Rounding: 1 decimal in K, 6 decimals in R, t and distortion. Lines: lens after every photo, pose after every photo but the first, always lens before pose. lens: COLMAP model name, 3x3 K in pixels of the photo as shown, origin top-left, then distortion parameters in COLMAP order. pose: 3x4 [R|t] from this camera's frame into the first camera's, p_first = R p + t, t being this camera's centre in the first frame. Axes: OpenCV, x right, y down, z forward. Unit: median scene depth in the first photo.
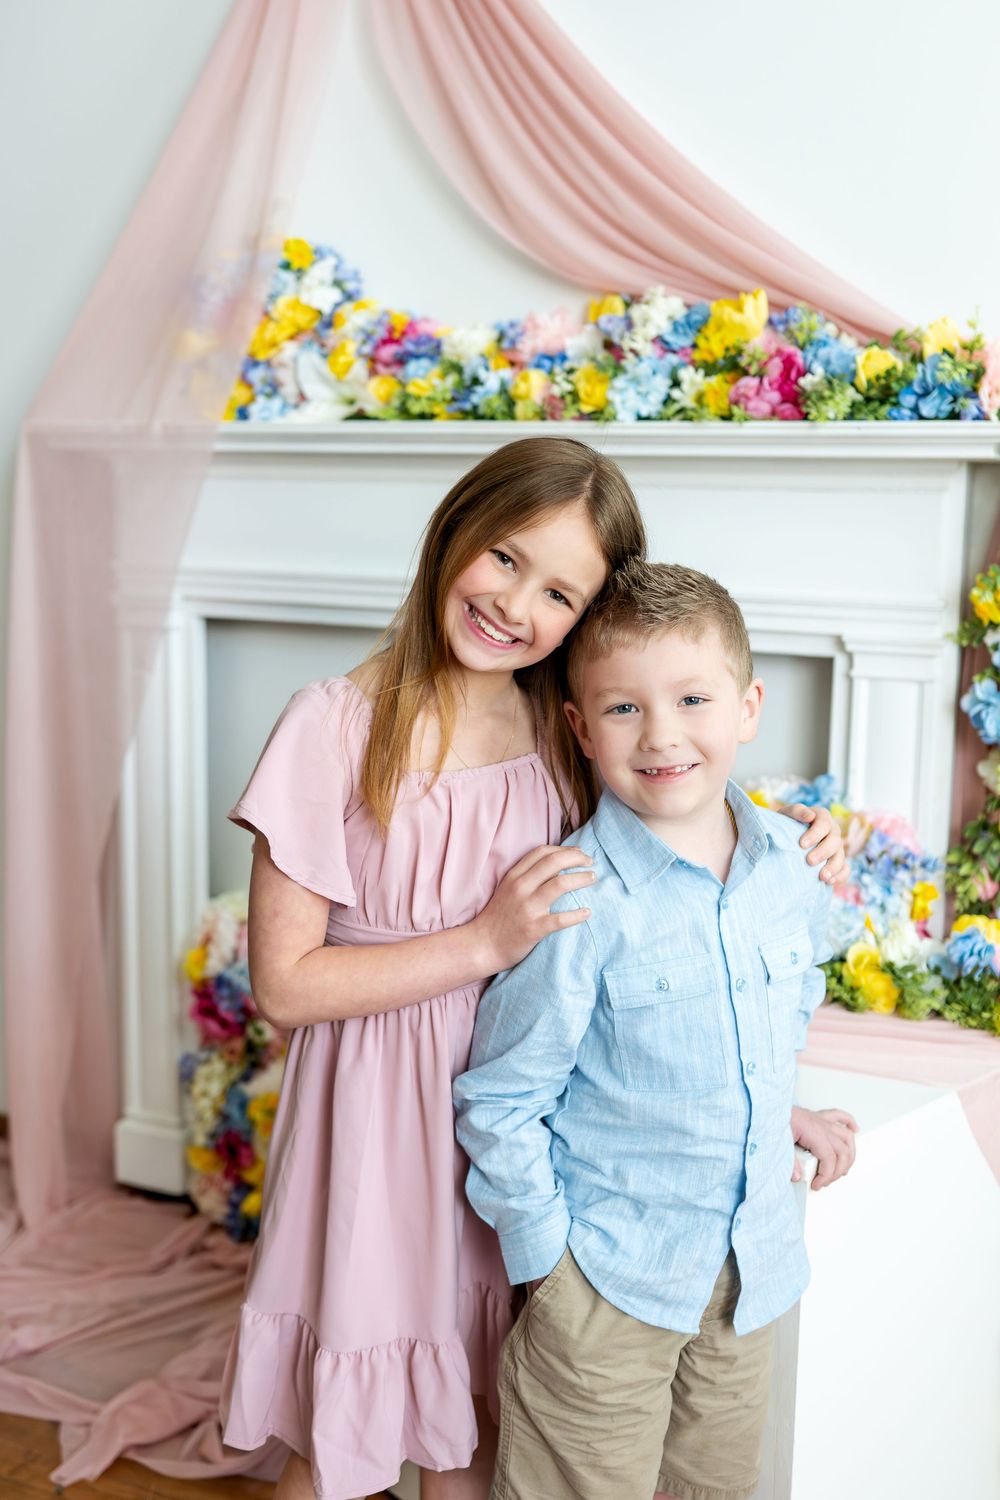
lens RADIAL K [[1557.8, 0, 502.8], [0, 1557.8, 674.7], [0, 0, 1]] dist [-0.006071, 0.003632]
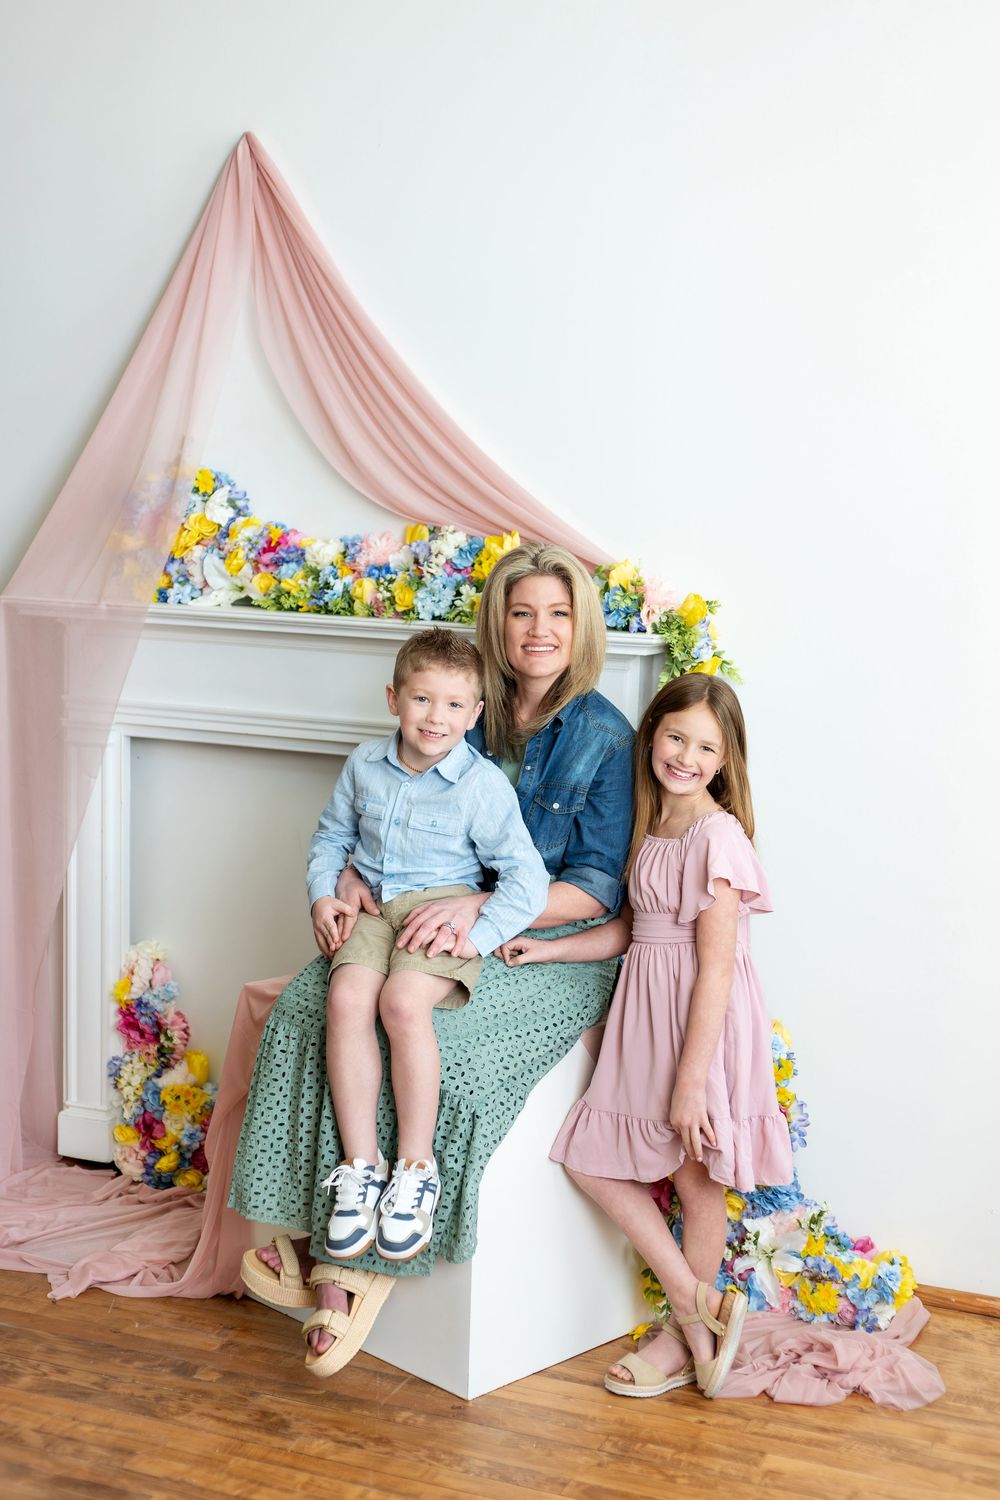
lens RADIAL K [[2062.5, 0, 502.0], [0, 2062.5, 751.1], [0, 0, 1]] dist [0.009674, 0.041930]
pose [[0.998874, 0.007923, 0.046769, 0.058094], [-0.008300, 0.999935, 0.007864, -0.048328], [-0.046704, -0.008243, 0.998875, -0.966948]]
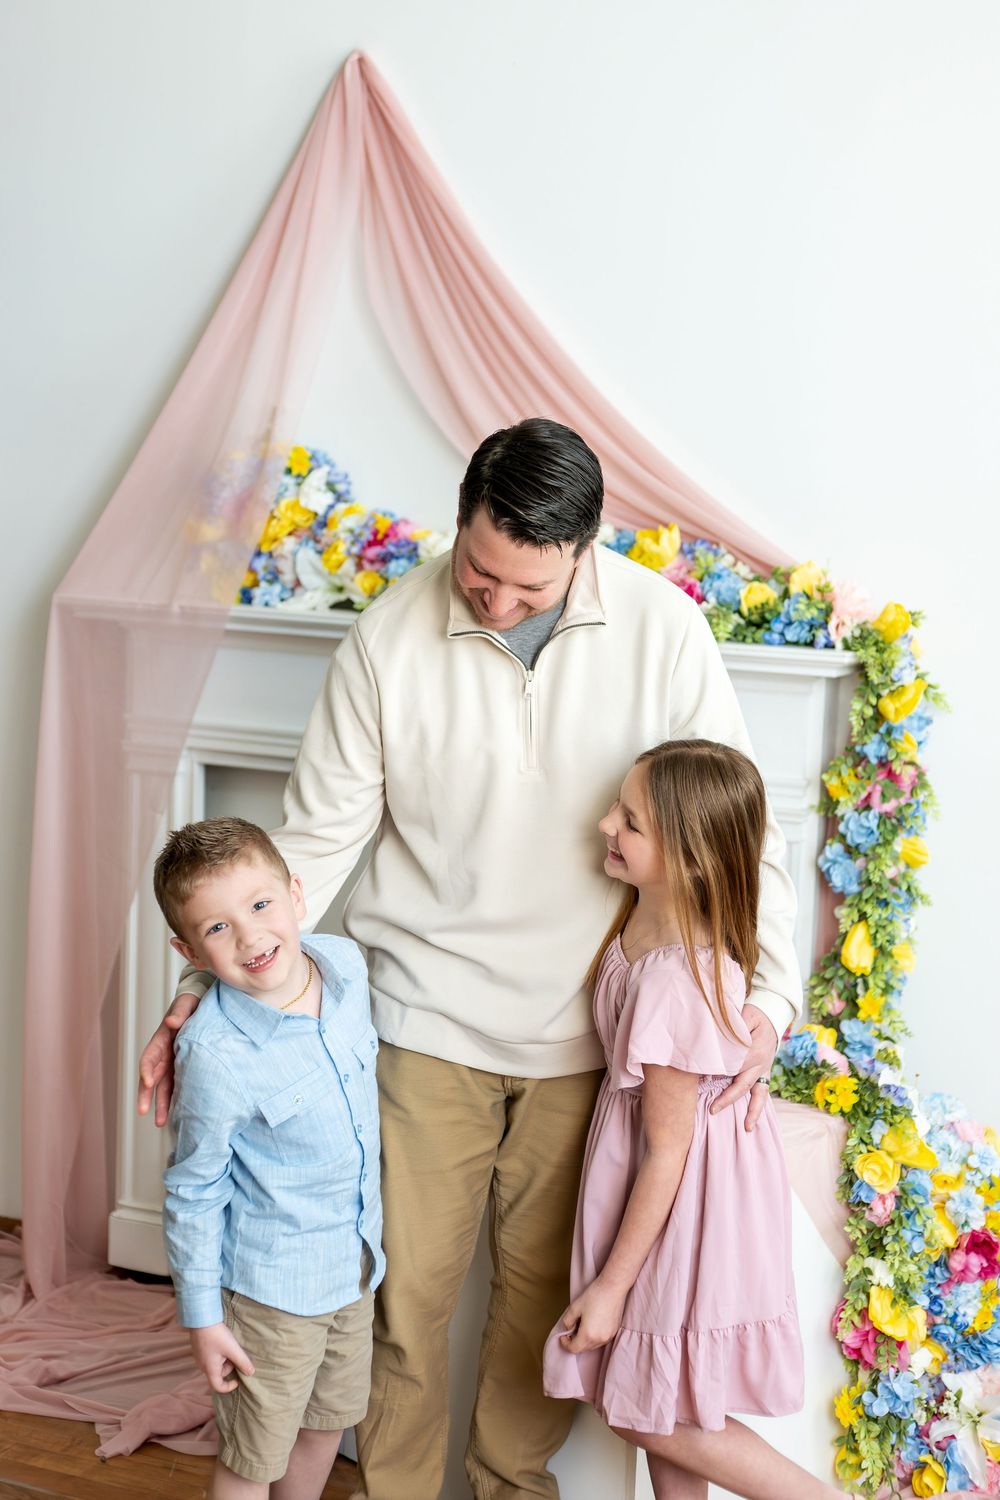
lens RADIAL K [[2291.0, 0, 541.6], [0, 2291.0, 675.6], [0, 0, 1]] dist [-0.005887, 0.136397]
pose [[0.999471, 0.021247, 0.024615, 0.015385], [-0.020550, 0.999390, -0.028224, -0.069297], [-0.025200, 0.027704, 0.999299, -0.807584]]
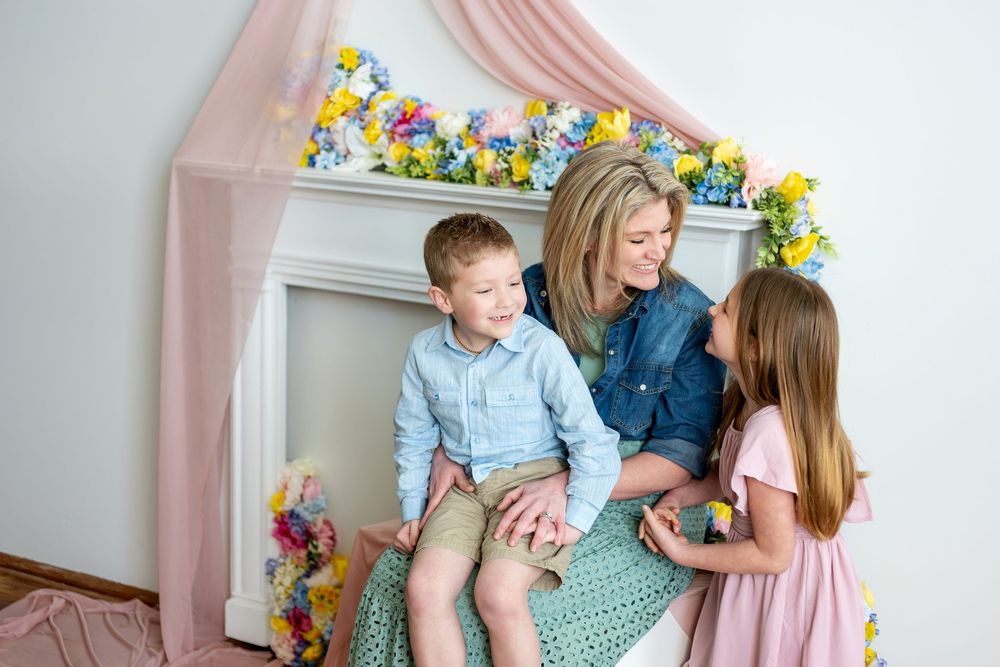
lens RADIAL K [[1382.4, 0, 499.5], [0, 1382.4, 329.0], [0, 0, 1]] dist [0.005538, 0.118217]
pose [[0.997759, 0.034145, -0.057538, 0.120462], [-0.029979, 0.996971, 0.071765, -0.114348], [0.059814, -0.069879, 0.995761, -0.436064]]
